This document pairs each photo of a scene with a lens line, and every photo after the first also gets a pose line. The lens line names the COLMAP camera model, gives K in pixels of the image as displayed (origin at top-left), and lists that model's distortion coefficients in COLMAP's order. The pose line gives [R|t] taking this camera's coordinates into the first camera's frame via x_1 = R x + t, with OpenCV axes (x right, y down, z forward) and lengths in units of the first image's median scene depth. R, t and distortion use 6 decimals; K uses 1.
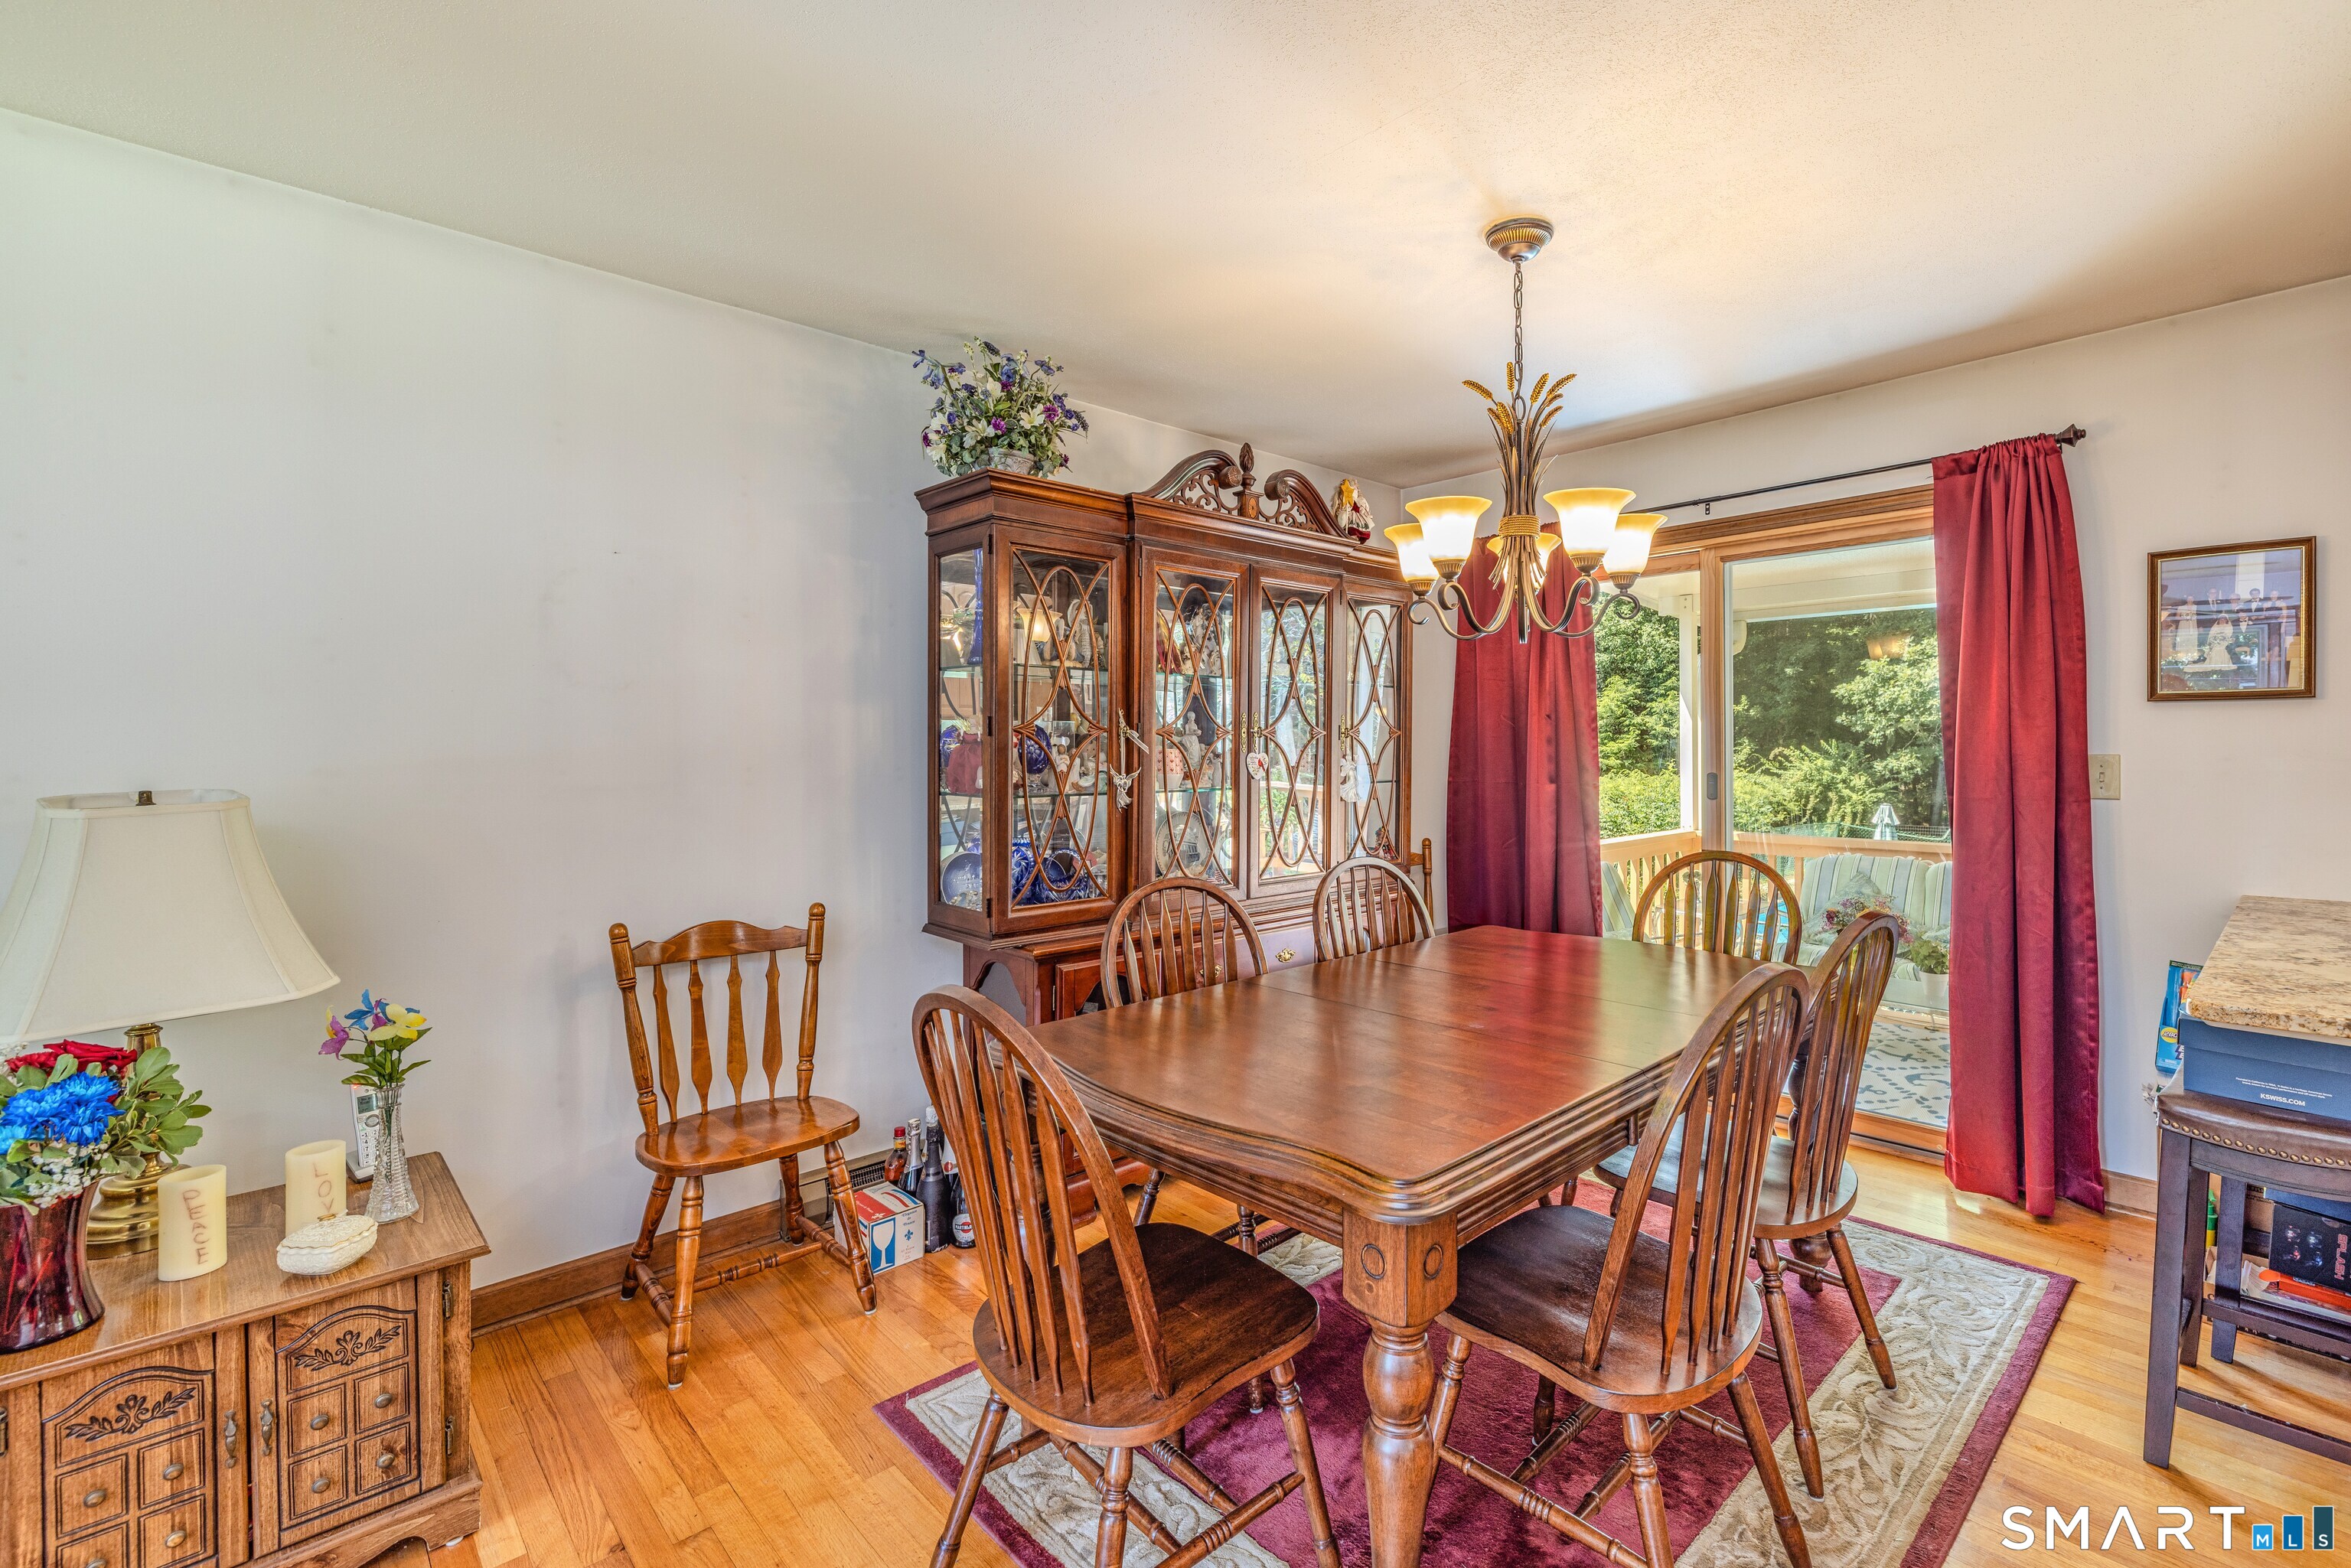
lens RADIAL K [[1030.9, 0, 1299.1], [0, 1030.9, 761.0], [0, 0, 1]] dist [0.000548, 0.000001]
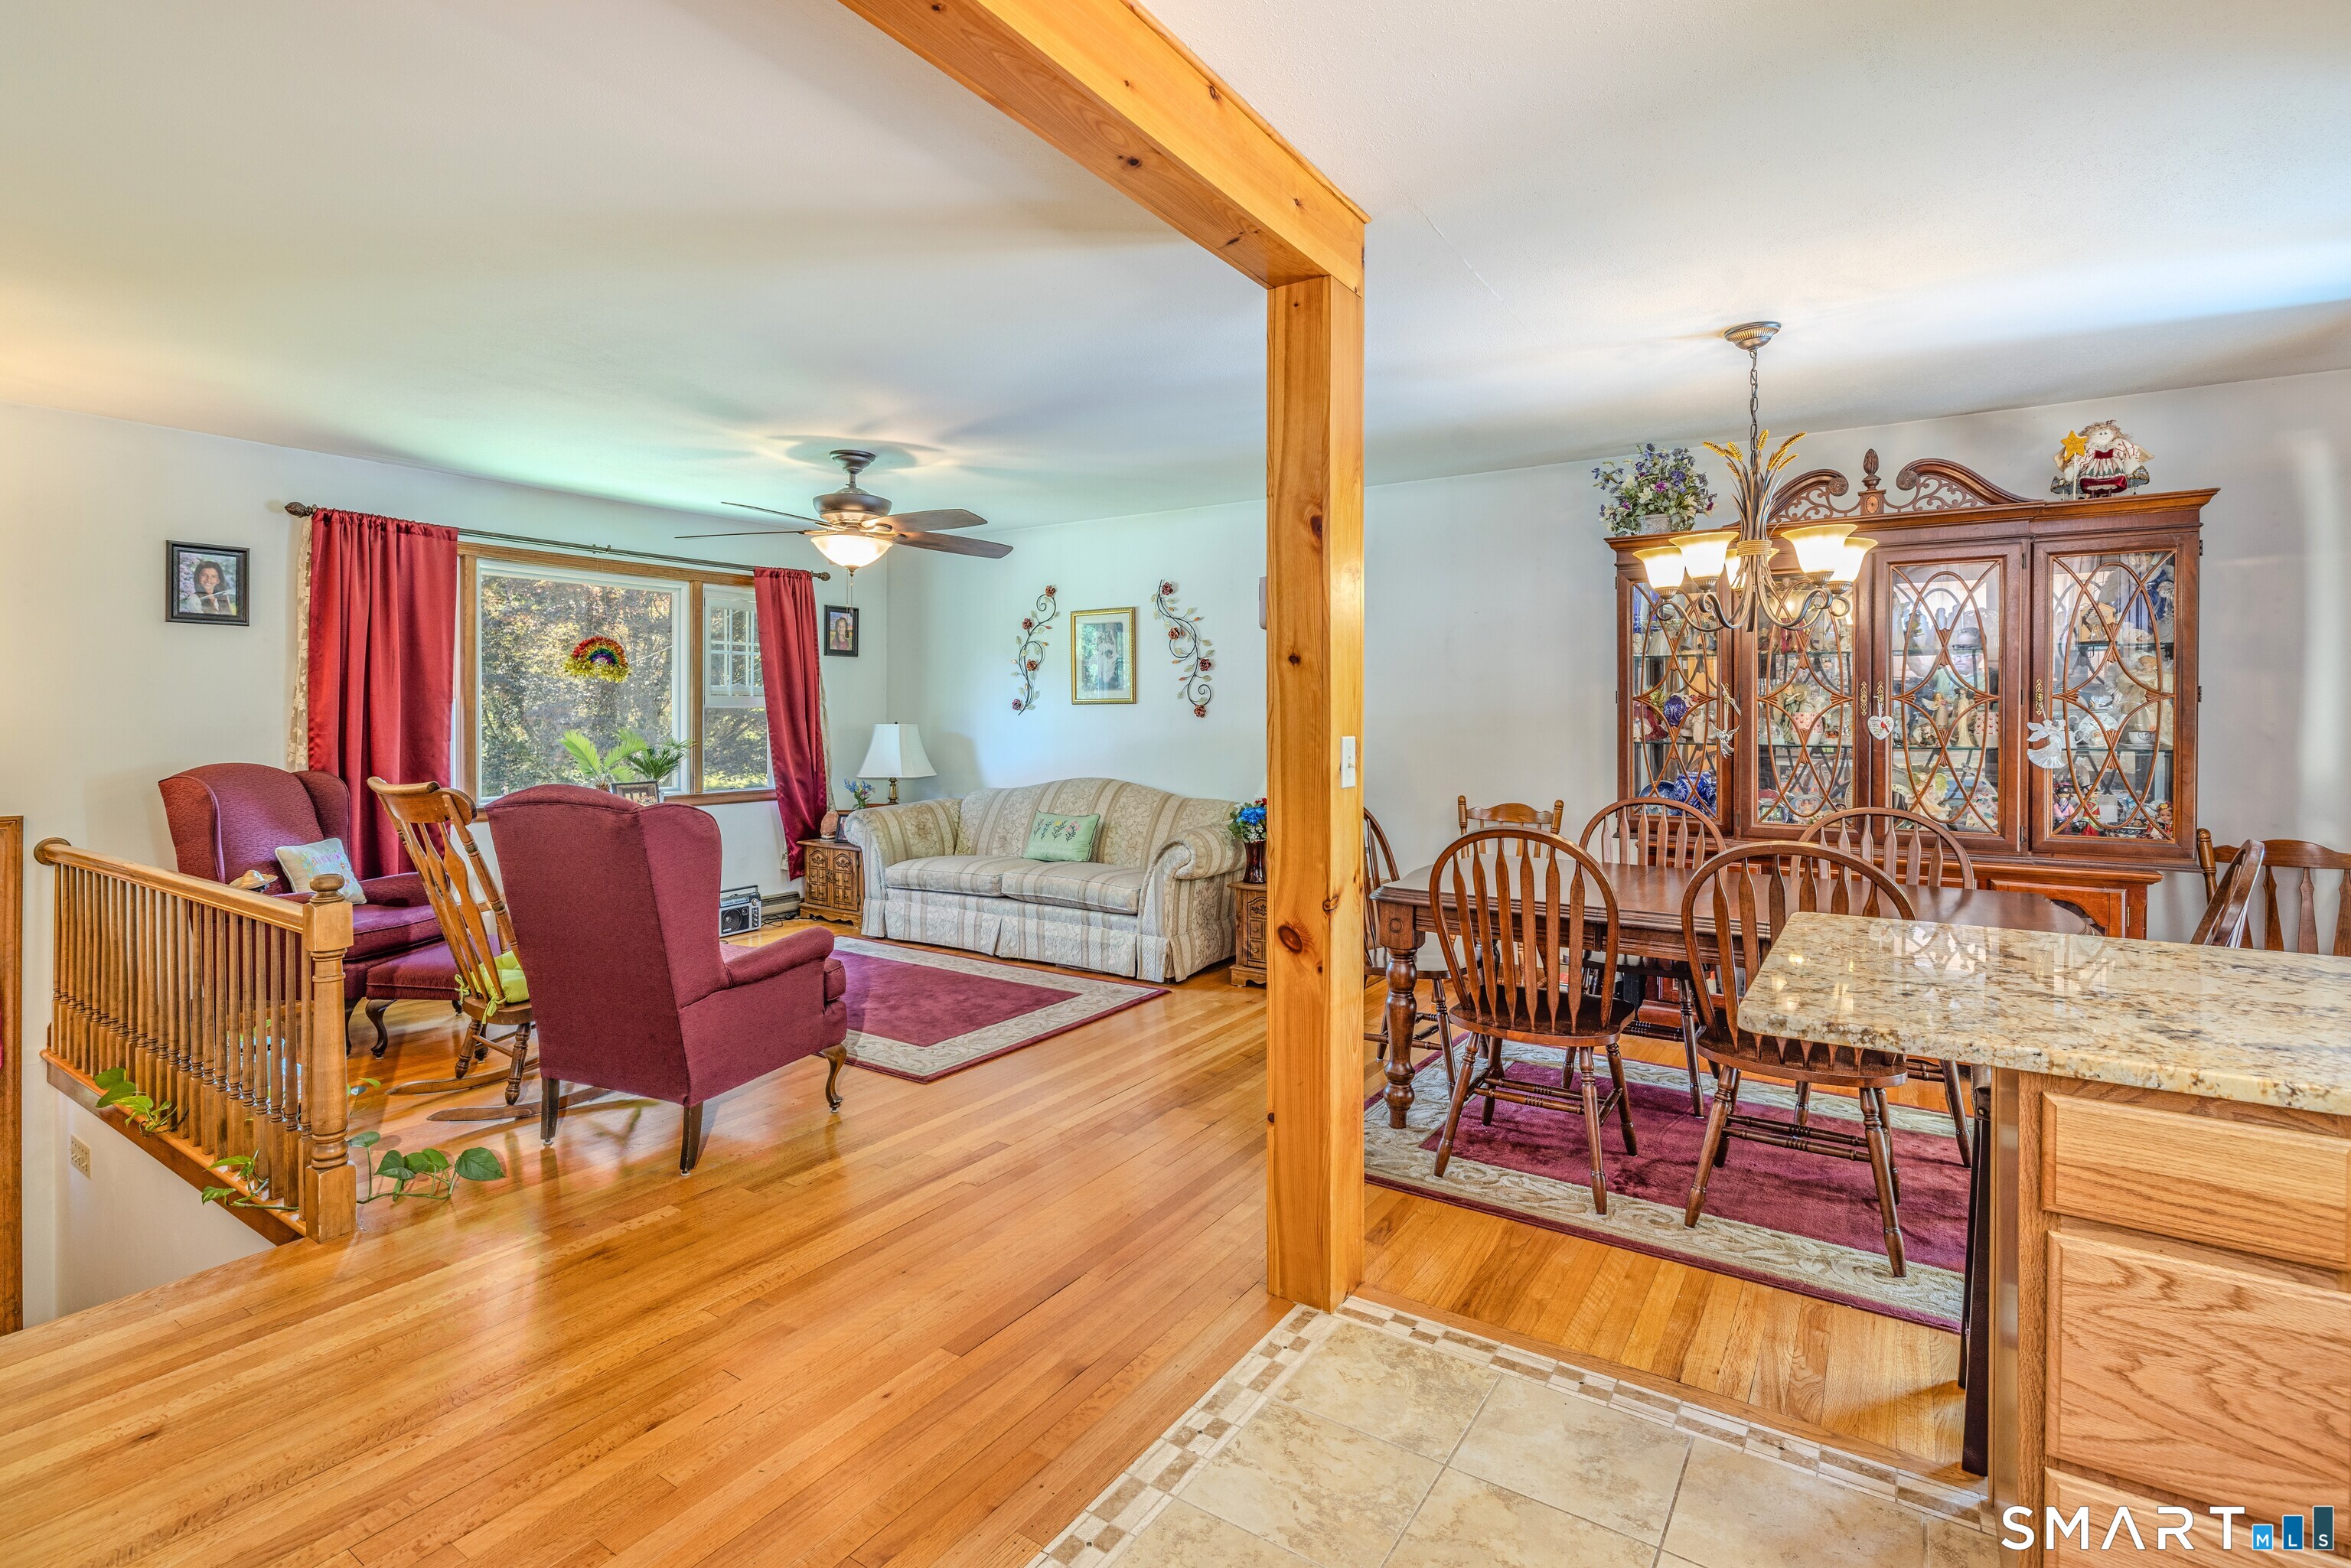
lens RADIAL K [[1118.4, 0, 1105.8], [0, 1118.4, 717.3], [0, 0, 1]] dist [-0.005068, -0.000478]
pose [[0.163202, 0.009318, -0.986549, 1.193182], [-0.014771, 0.999866, 0.007001, -0.003475], [0.986482, 0.013430, 0.163317, -0.053962]]
